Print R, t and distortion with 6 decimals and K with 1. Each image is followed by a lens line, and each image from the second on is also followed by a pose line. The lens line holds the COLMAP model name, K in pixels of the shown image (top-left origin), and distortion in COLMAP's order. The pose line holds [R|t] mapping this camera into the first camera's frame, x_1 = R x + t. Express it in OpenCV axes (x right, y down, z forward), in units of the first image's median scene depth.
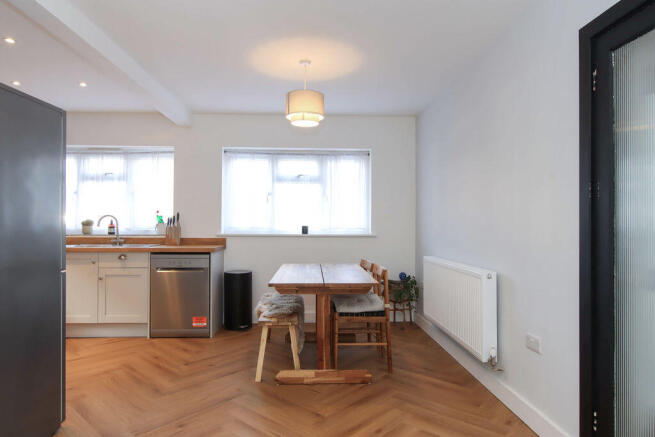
lens RADIAL K [[411.4, 0, 324.0], [0, 411.4, 222.1], [0, 0, 1]] dist [-0.002728, 0.000059]
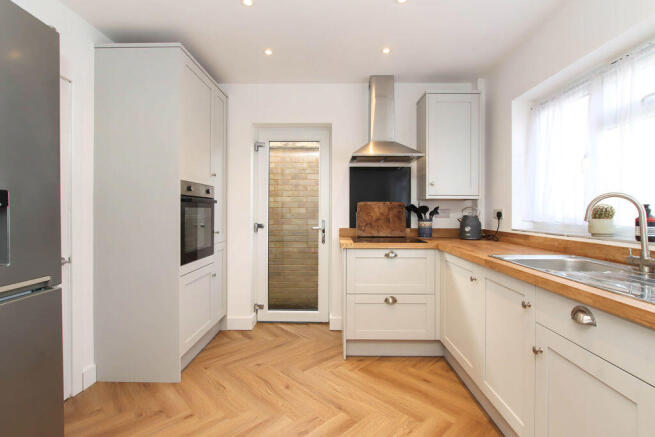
lens RADIAL K [[307.6, 0, 331.6], [0, 307.6, 210.3], [0, 0, 1]] dist [-0.014211, -0.000105]
pose [[-0.044604, -0.005825, -0.998988, -0.205668], [-0.003552, 0.999978, -0.005672, 0.001793], [0.998998, 0.003296, -0.044624, 0.708494]]
